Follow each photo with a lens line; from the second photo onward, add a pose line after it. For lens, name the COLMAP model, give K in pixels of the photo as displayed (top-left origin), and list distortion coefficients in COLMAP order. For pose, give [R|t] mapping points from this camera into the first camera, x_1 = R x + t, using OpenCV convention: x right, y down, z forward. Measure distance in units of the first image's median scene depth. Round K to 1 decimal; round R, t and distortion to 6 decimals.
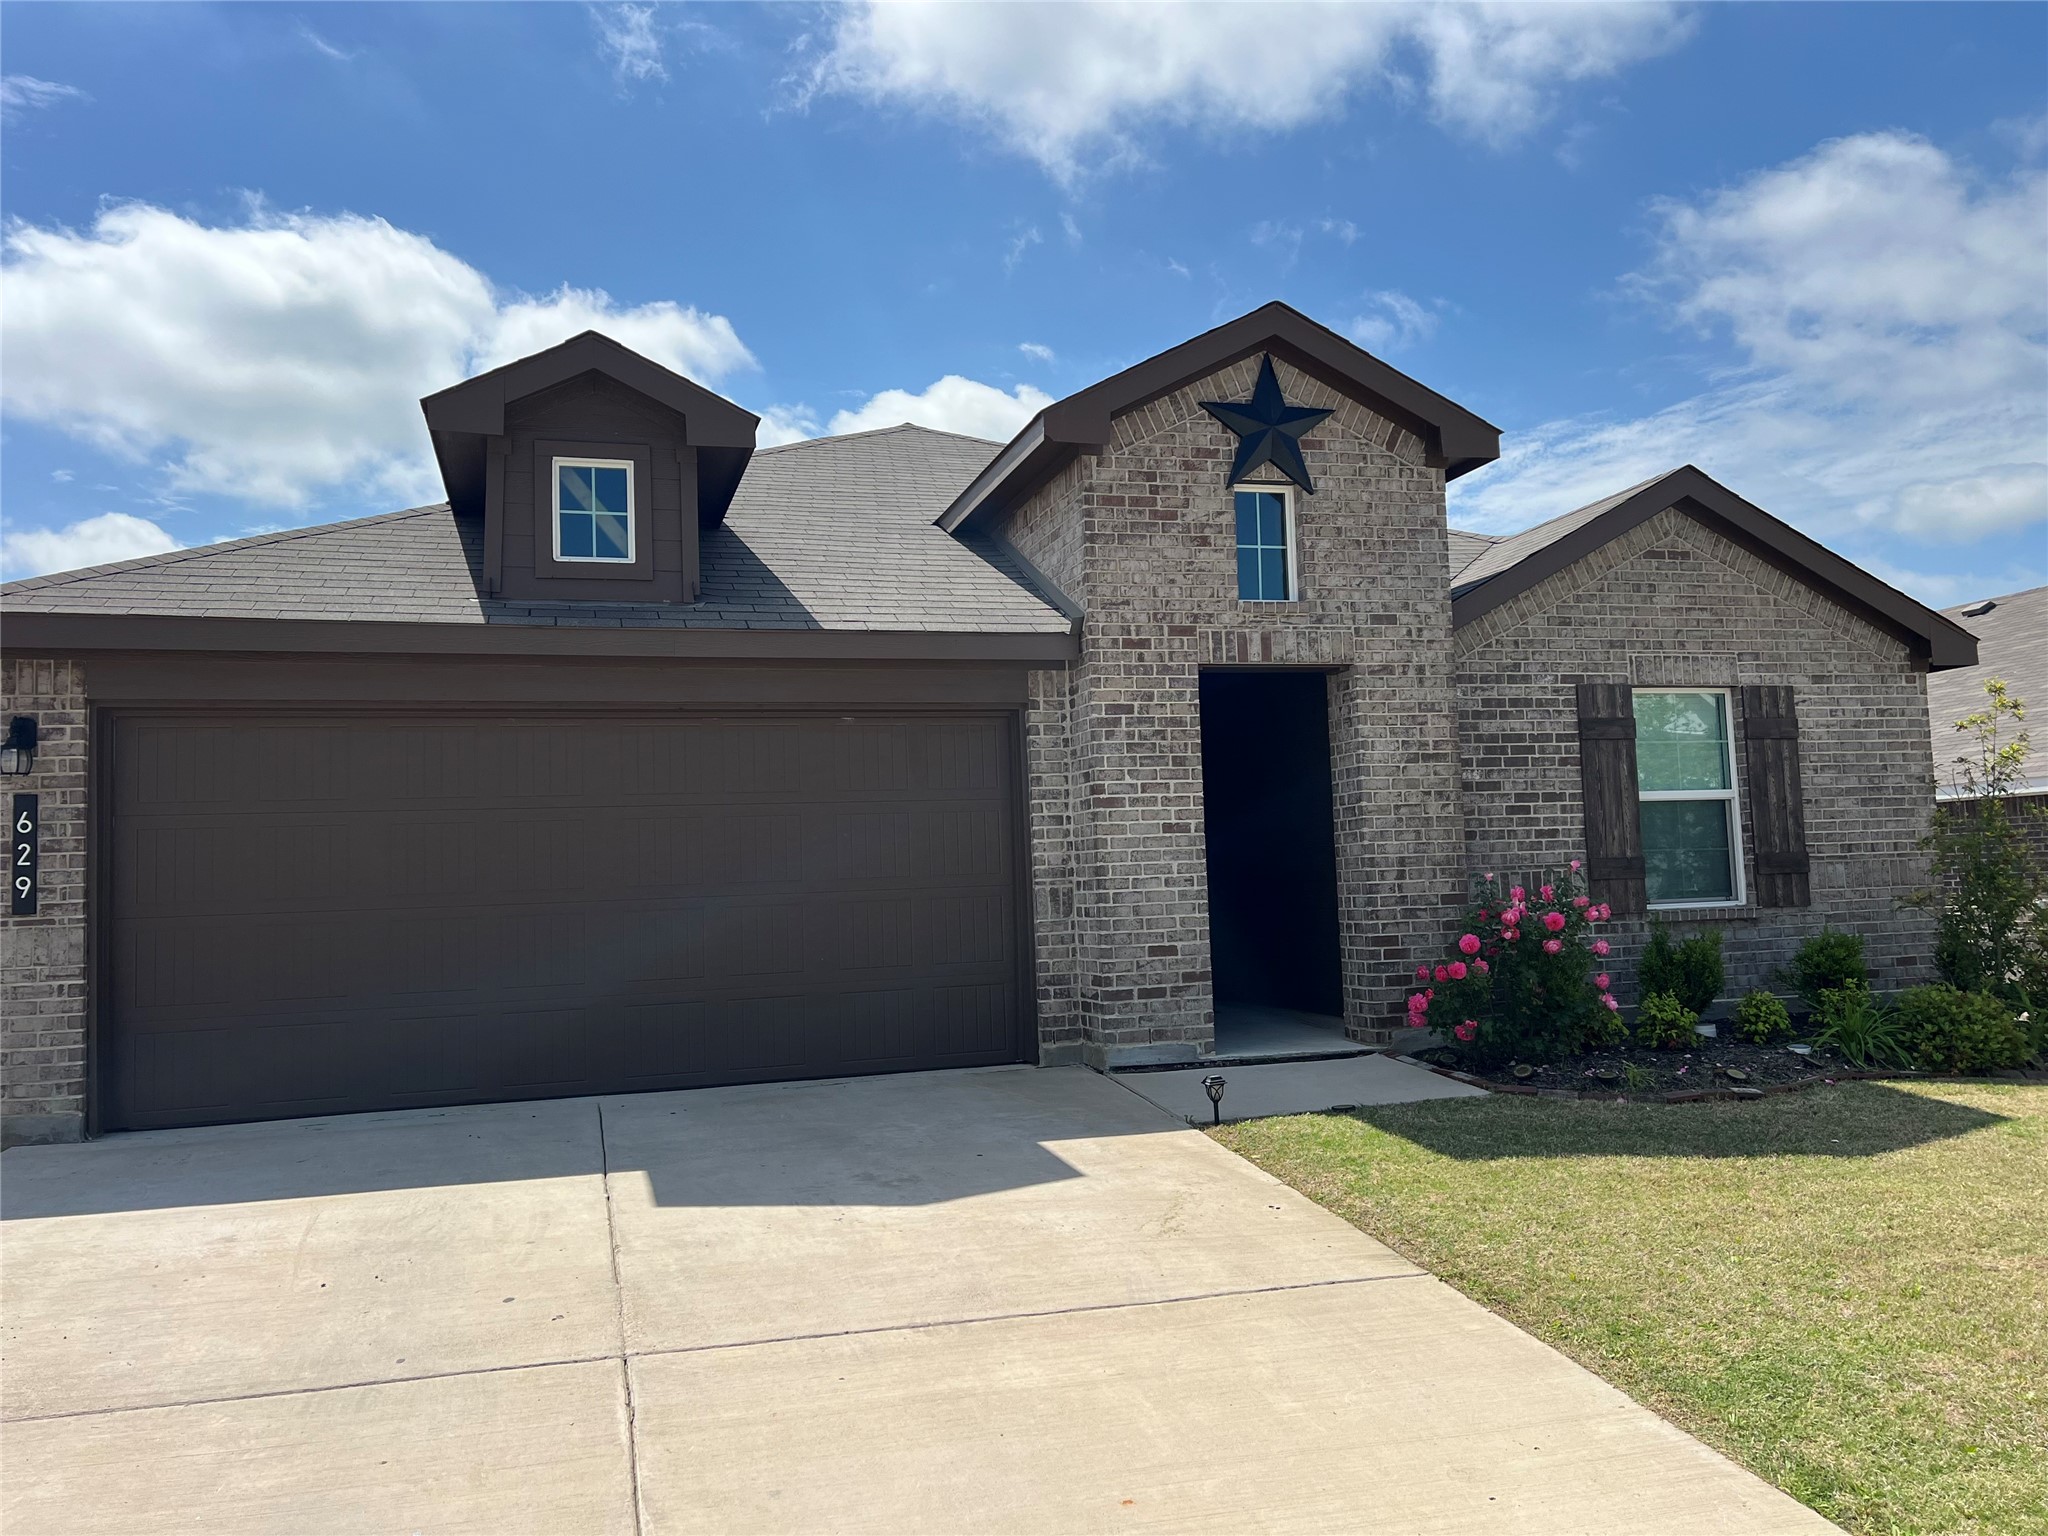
lens RADIAL K [[1555.7, 0, 978.2], [0, 1555.7, 774.2], [0, 0, 1]] dist [0.168918, -0.308293]
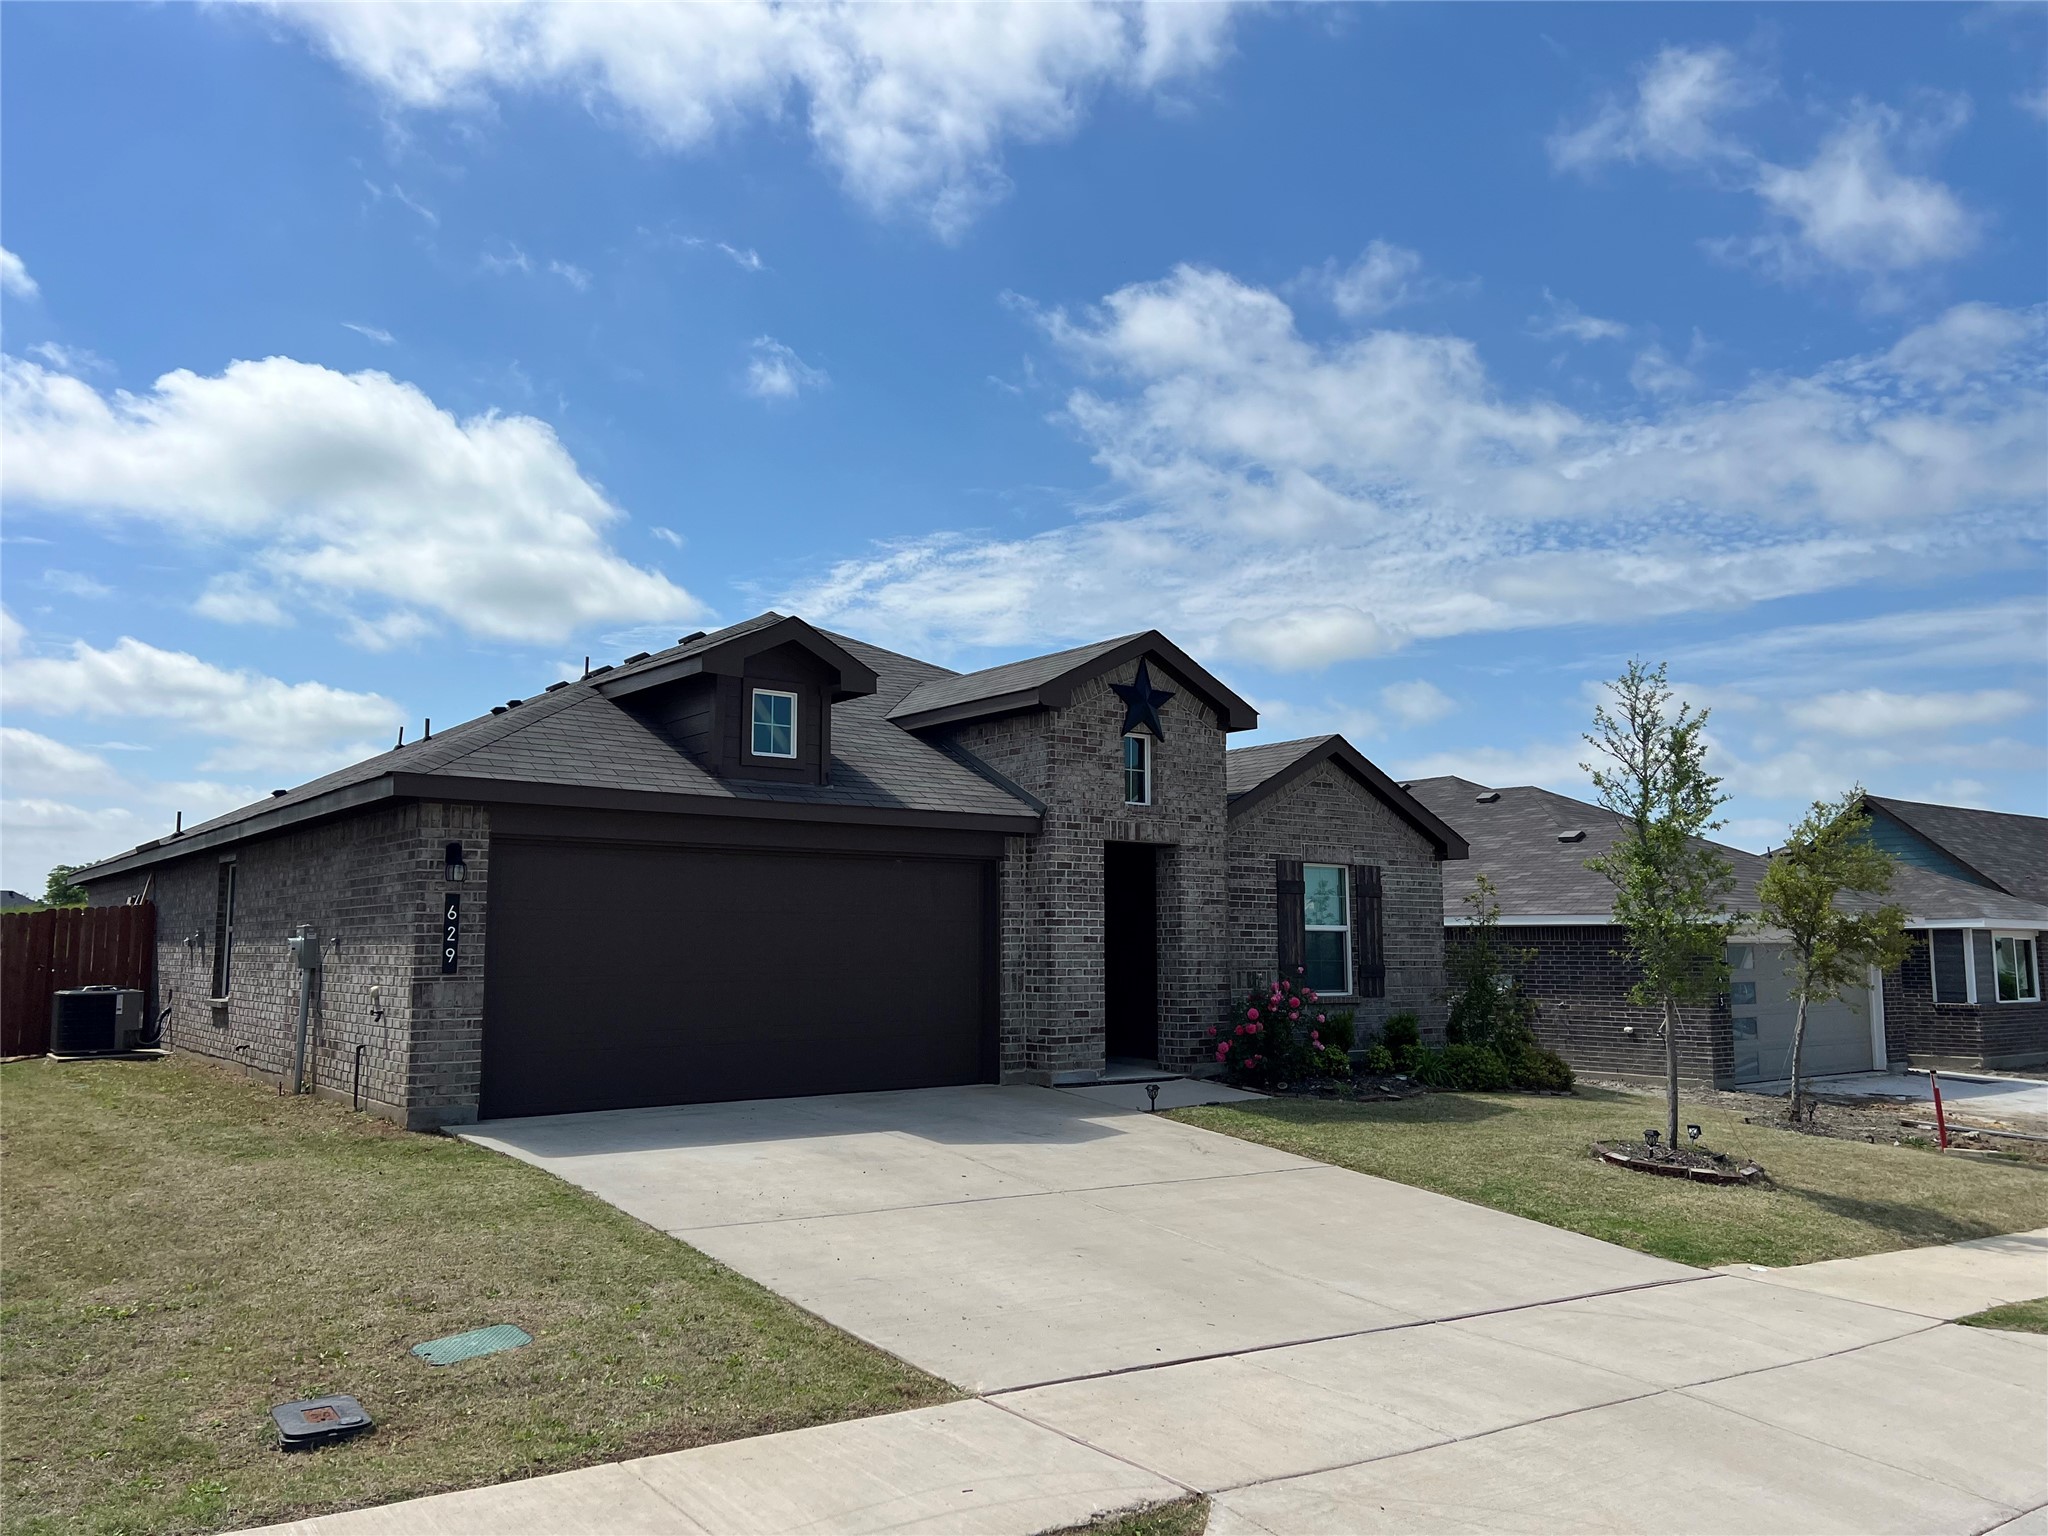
lens RADIAL K [[1555.7, 0, 978.2], [0, 1555.7, 774.2], [0, 0, 1]] dist [0.168918, -0.308293]
pose [[0.937164, 0.074941, 0.340744, -0.543751], [-0.059246, 0.996657, -0.056252, -0.038680], [-0.343821, 0.032530, 0.938472, -0.501007]]
